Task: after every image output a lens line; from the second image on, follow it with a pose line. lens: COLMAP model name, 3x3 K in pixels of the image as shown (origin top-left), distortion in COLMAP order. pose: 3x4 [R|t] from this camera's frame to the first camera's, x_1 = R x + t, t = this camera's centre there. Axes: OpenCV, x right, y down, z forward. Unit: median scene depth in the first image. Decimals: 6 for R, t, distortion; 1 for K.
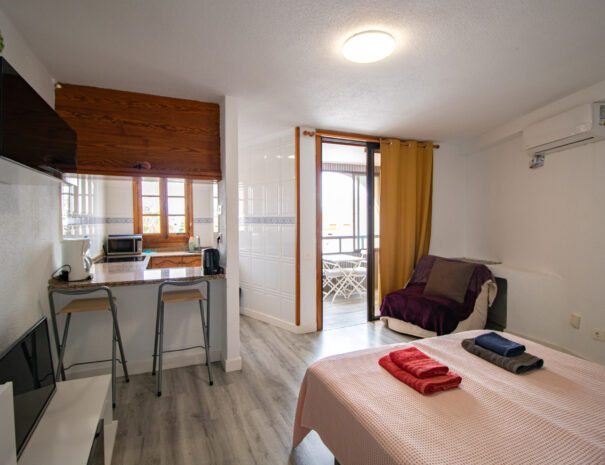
lens RADIAL K [[337.4, 0, 302.5], [0, 337.4, 232.5], [0, 0, 1]] dist [0.000316, -0.000014]
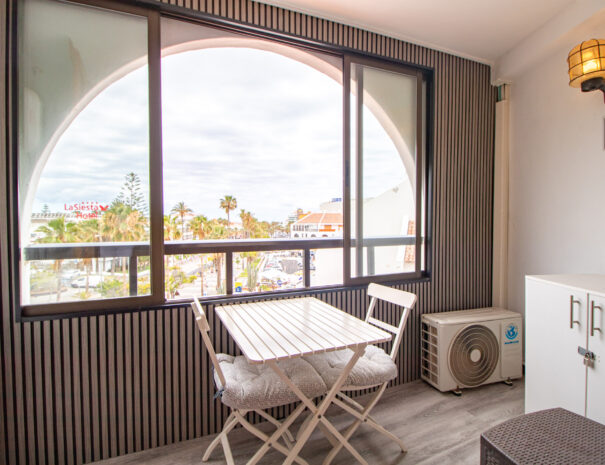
lens RADIAL K [[337.4, 0, 302.5], [0, 337.4, 232.5], [0, 0, 1]] dist [0.000316, -0.000014]
pose [[0.999975, 0.002509, -0.006650, 0.124588], [-0.002434, 0.999934, 0.011257, -0.001278], [0.006678, -0.011241, 0.999915, 0.742503]]
